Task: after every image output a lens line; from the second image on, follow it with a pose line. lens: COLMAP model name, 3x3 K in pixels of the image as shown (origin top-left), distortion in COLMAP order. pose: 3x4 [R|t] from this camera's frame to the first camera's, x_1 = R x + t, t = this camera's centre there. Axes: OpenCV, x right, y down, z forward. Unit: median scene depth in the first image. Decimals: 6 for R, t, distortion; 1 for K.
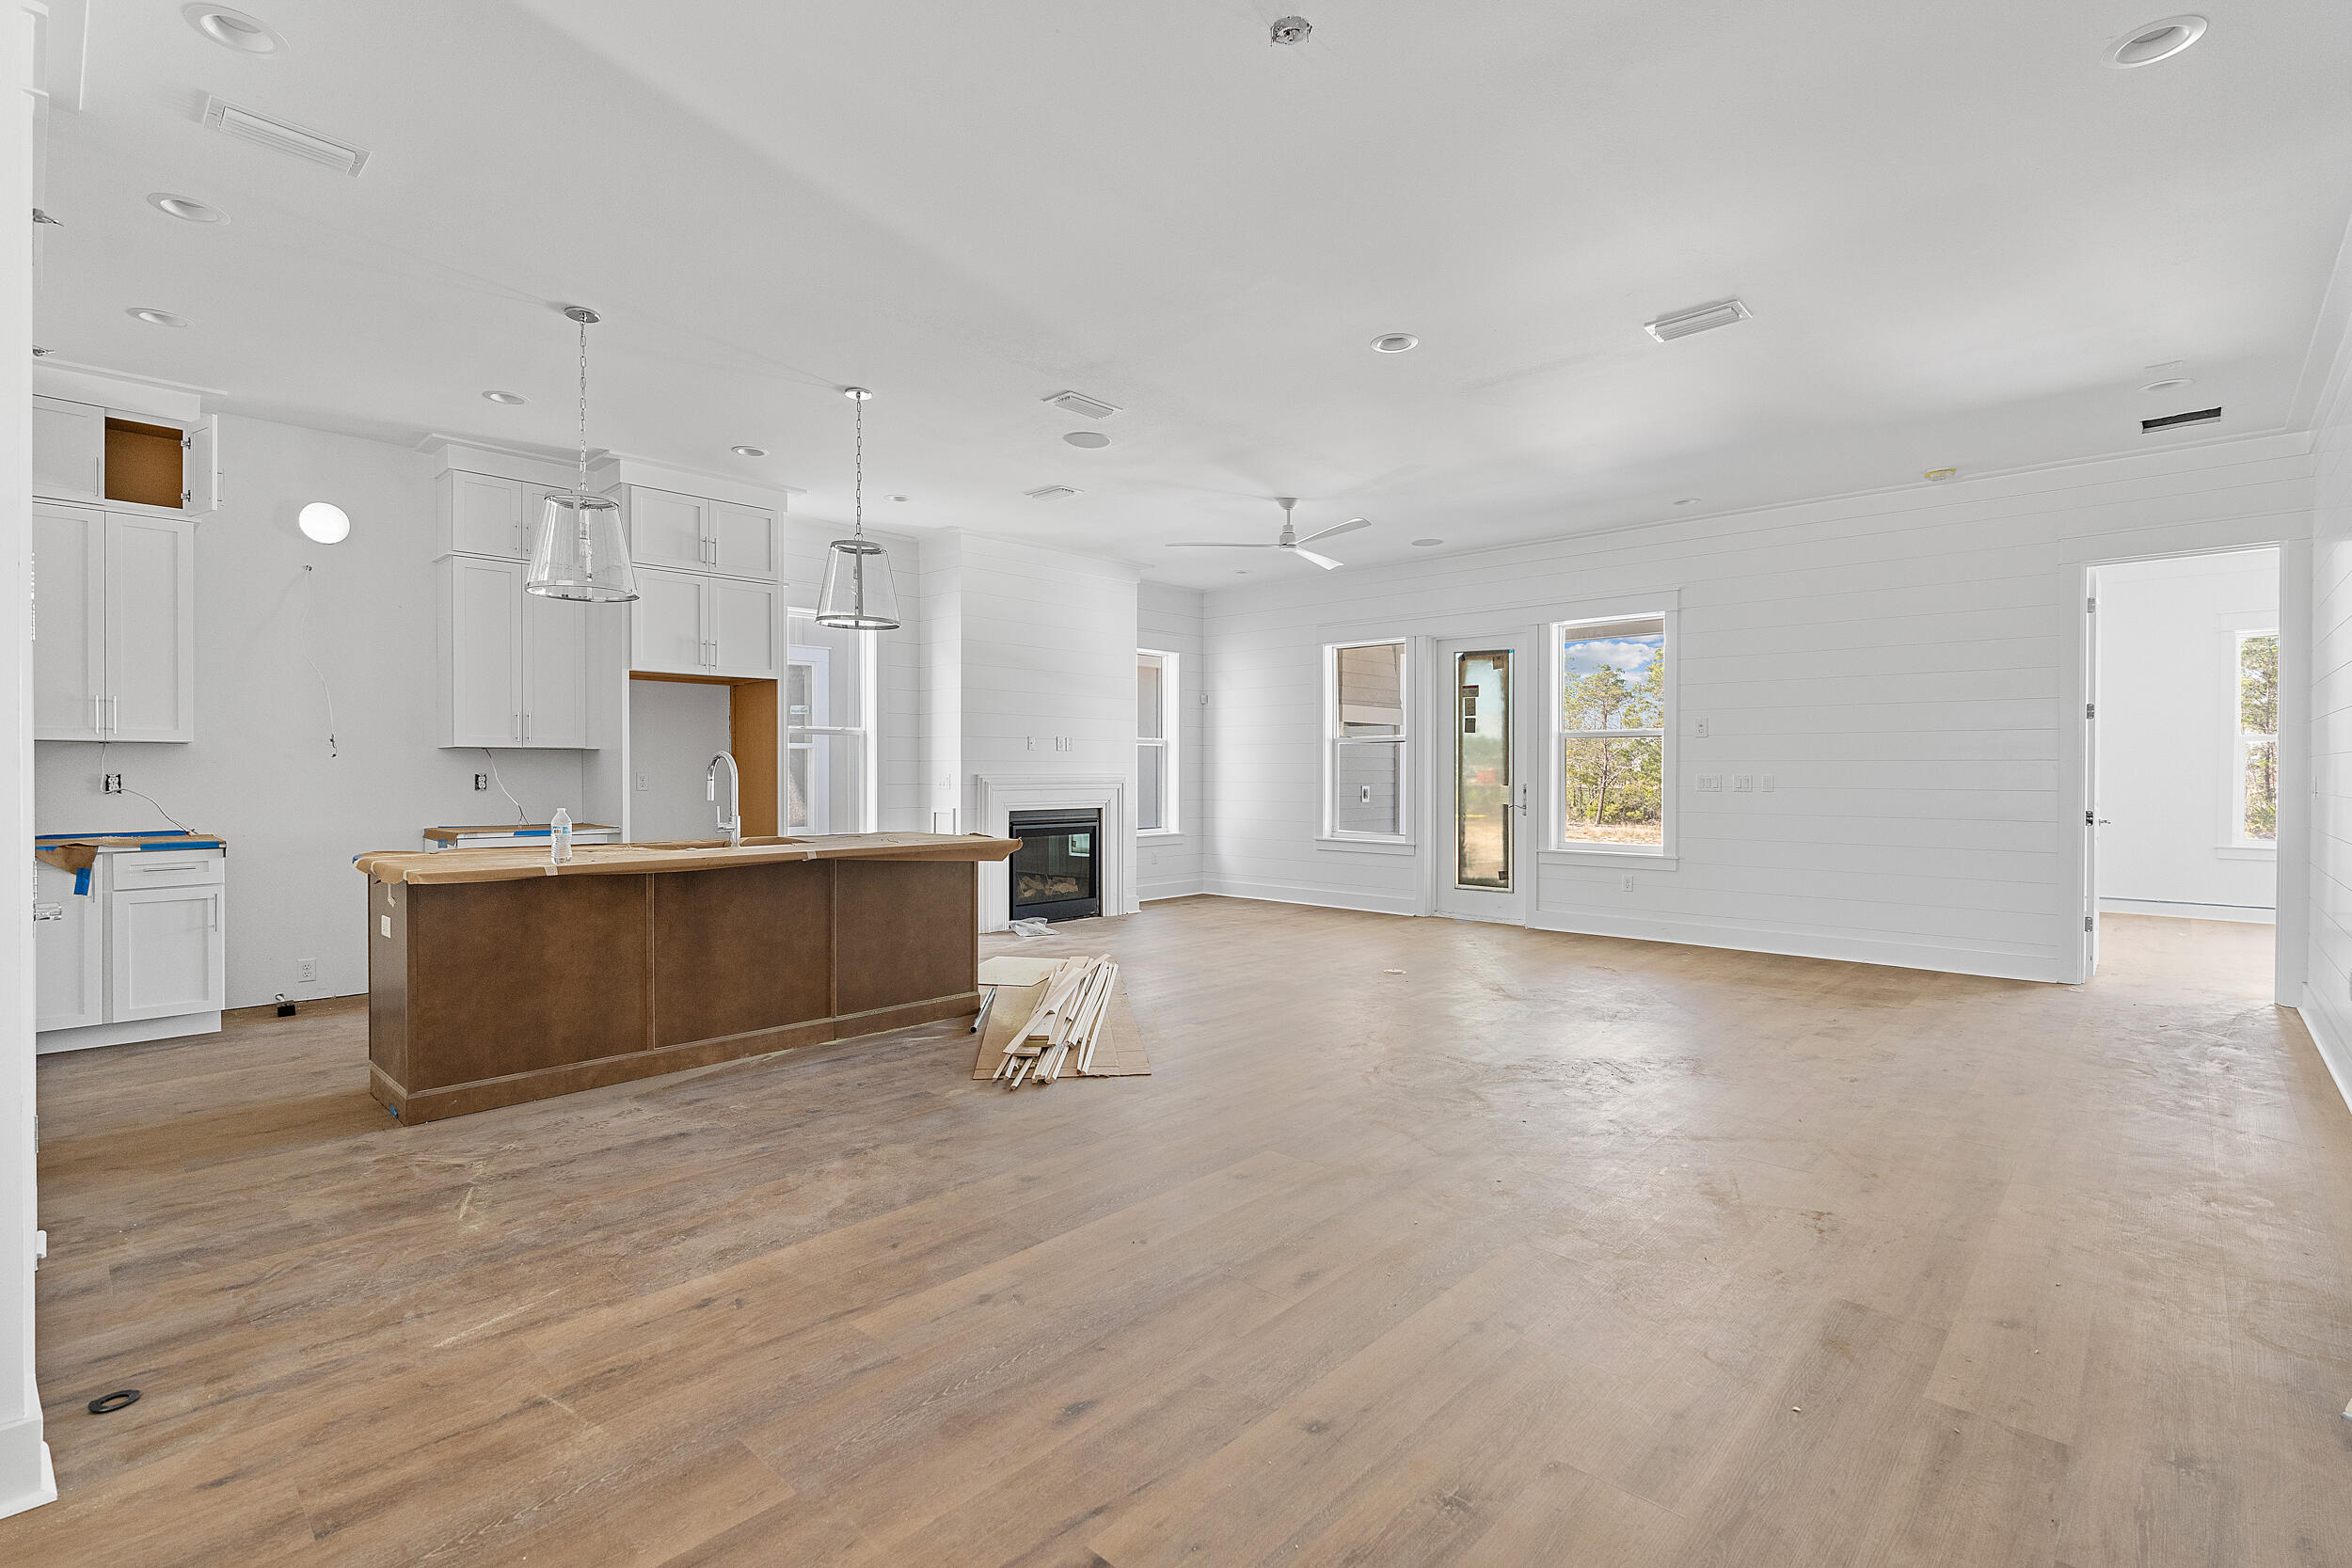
lens RADIAL K [[1063.1, 0, 1201.8], [0, 1063.1, 780.7], [0, 0, 1]] dist [-0.011562, 0.003773]
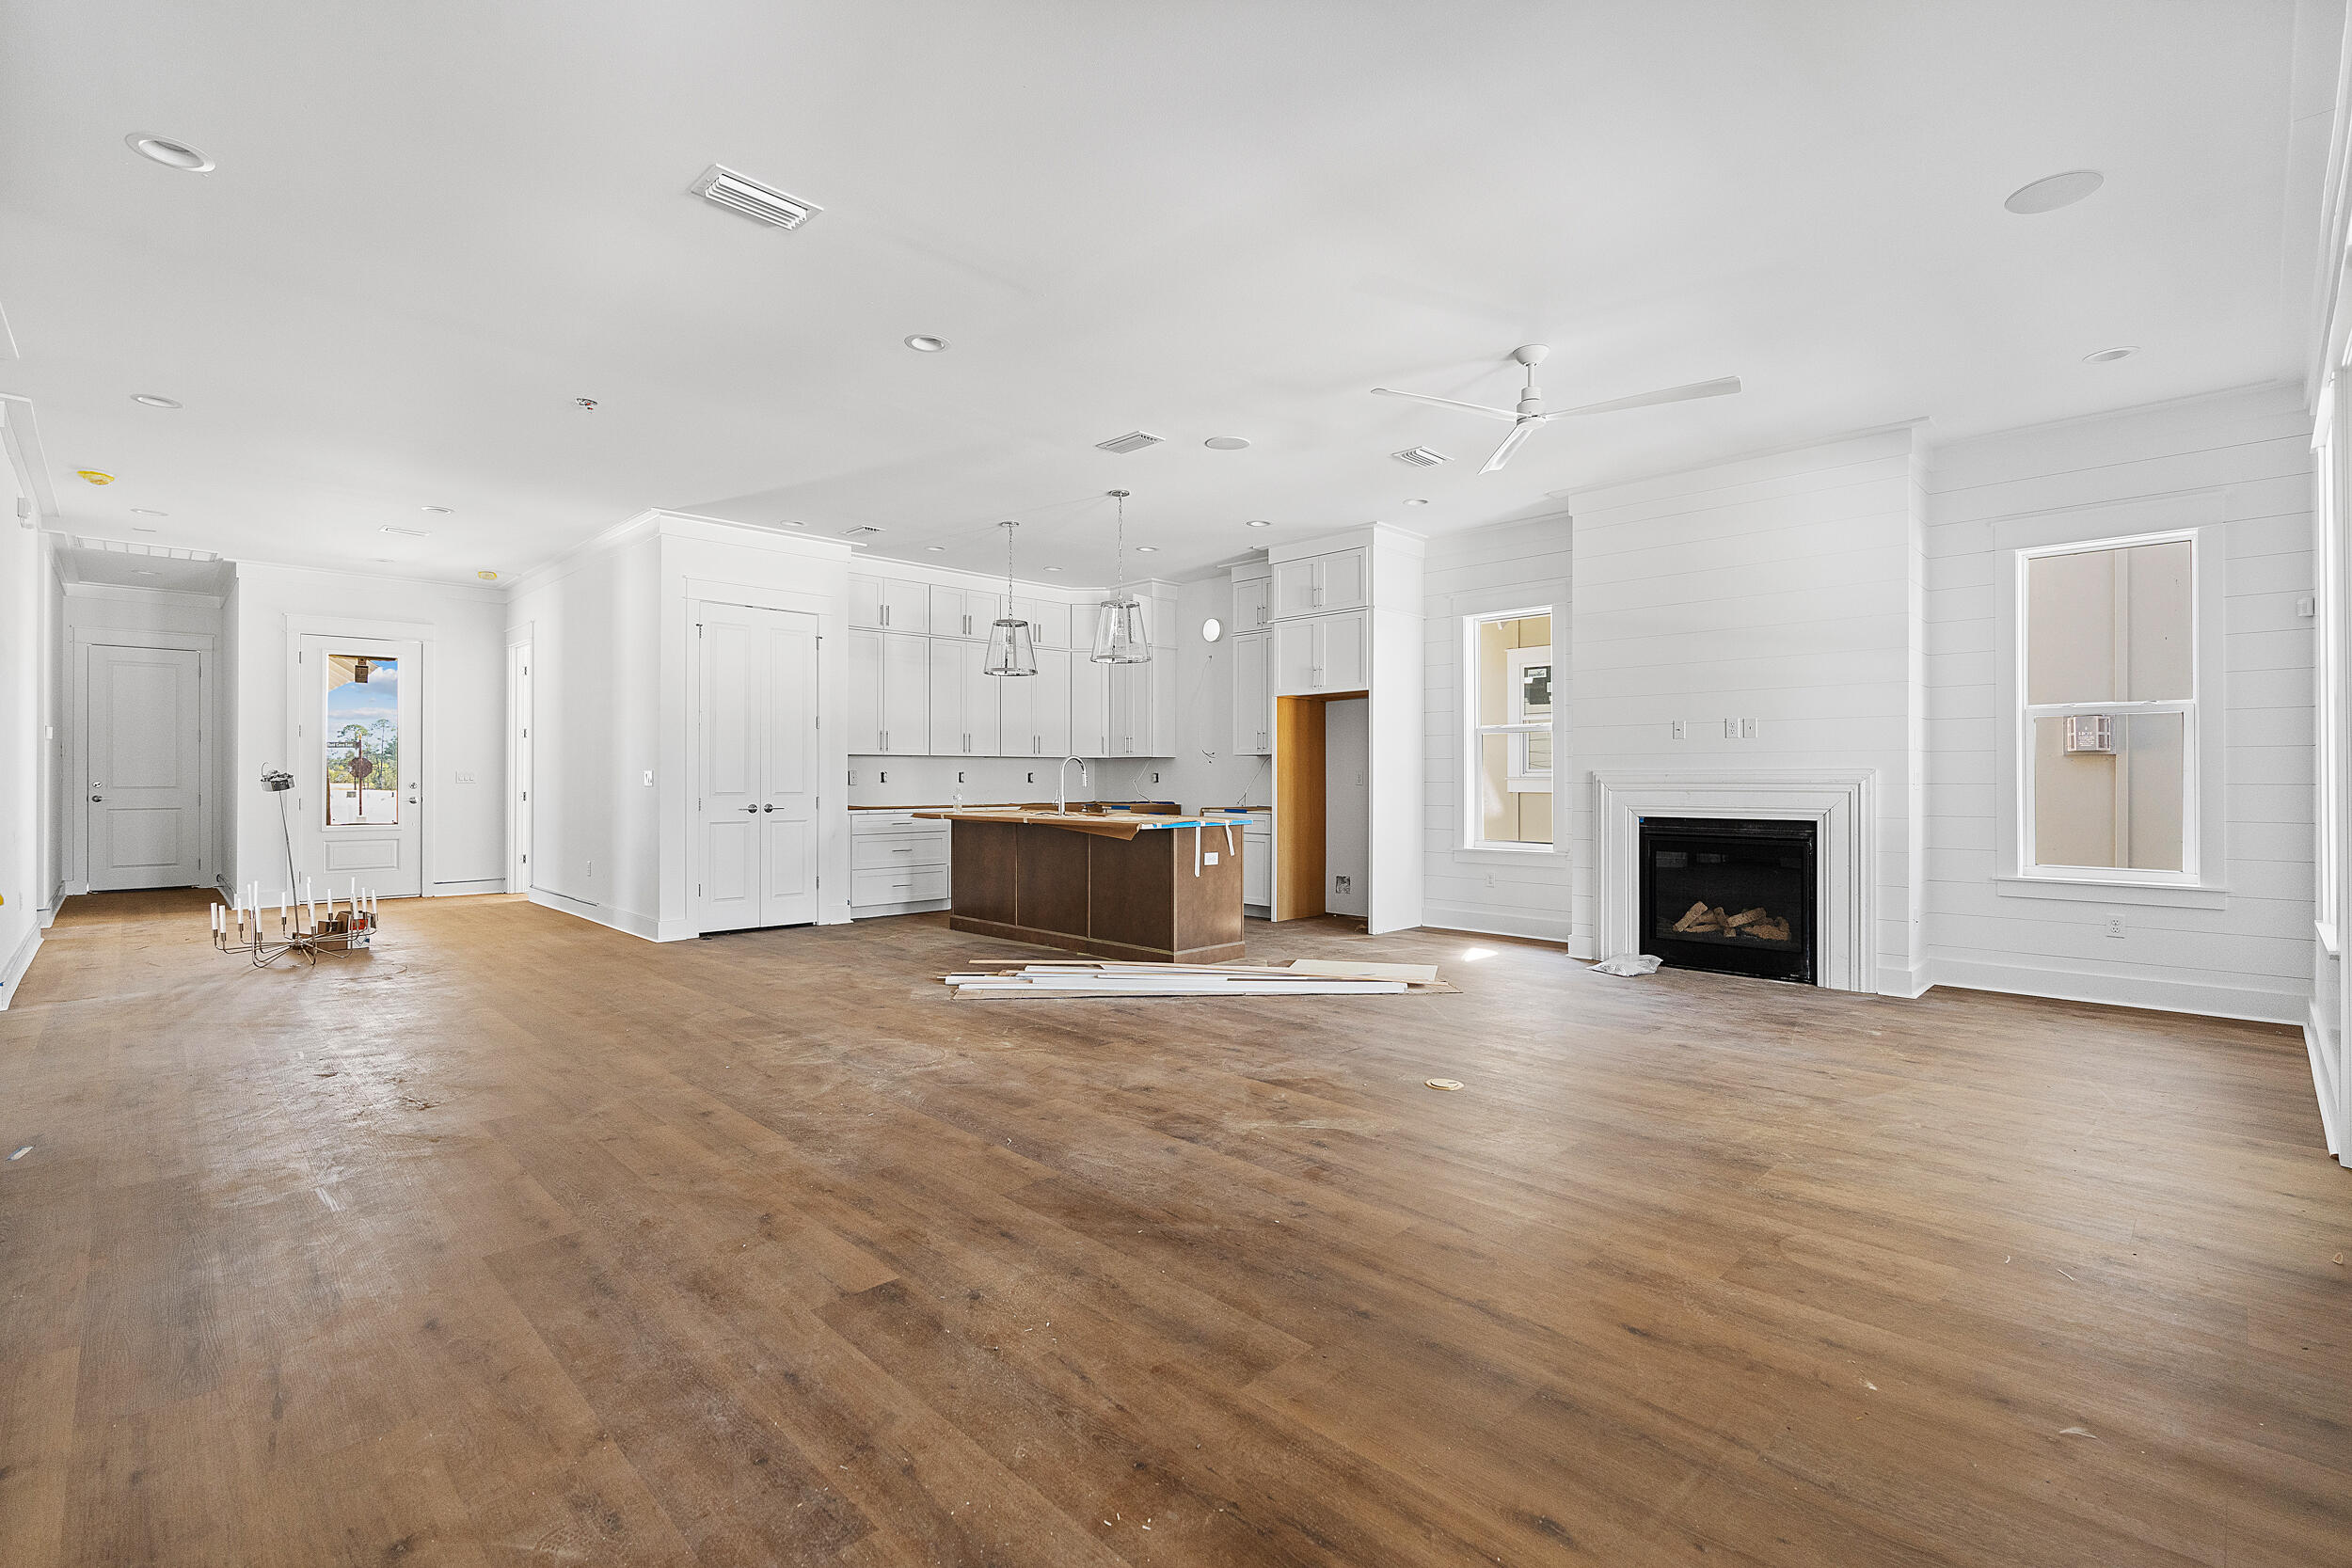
lens RADIAL K [[1063.1, 0, 1192.6], [0, 1063.1, 788.1], [0, 0, 1]] dist [-0.011562, 0.003773]
pose [[-0.049936, 0.007732, -0.998722, 1.244596], [-0.009347, 0.999923, 0.008209, 0.007676], [0.998709, 0.009744, -0.049860, 1.385570]]
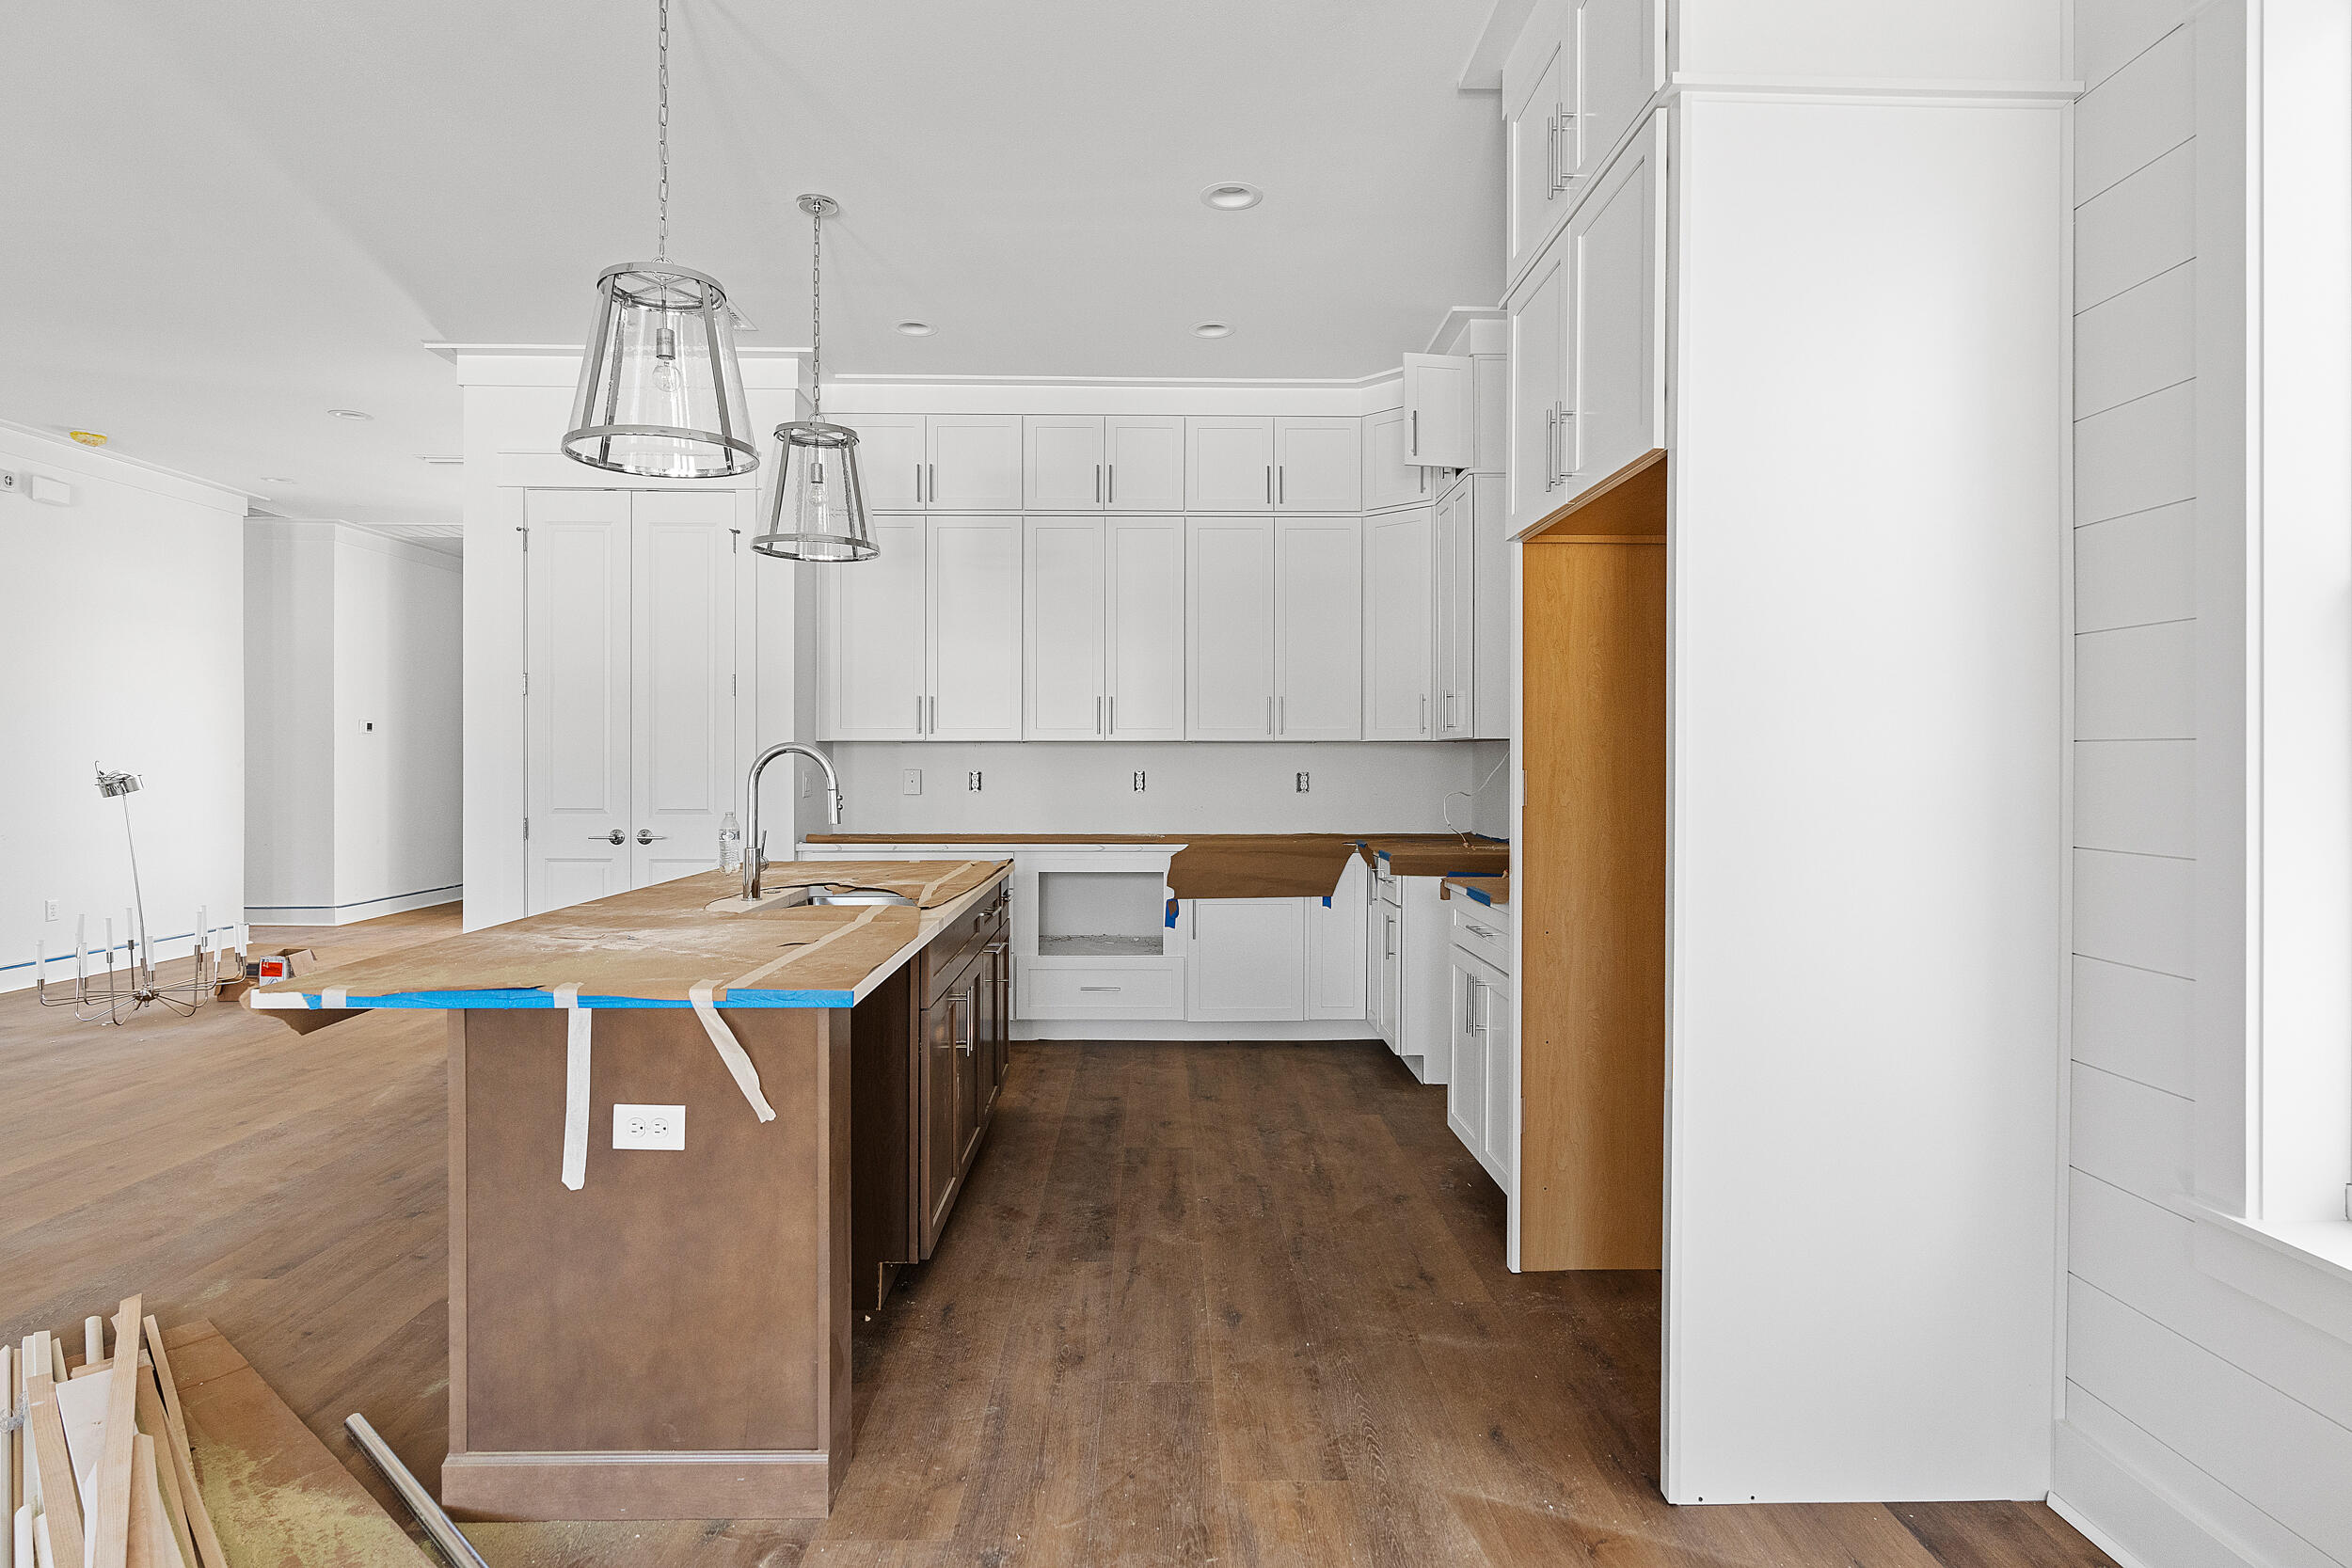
lens RADIAL K [[1224.7, 0, 1187.0], [0, 1224.7, 786.1], [0, 0, 1]] dist [-0.004901, 0.001174]
pose [[-0.732409, 0.010216, -0.680789, -0.159555], [-0.011195, 0.999572, 0.027043, -0.026171], [0.680773, 0.027428, -0.731981, 1.833960]]
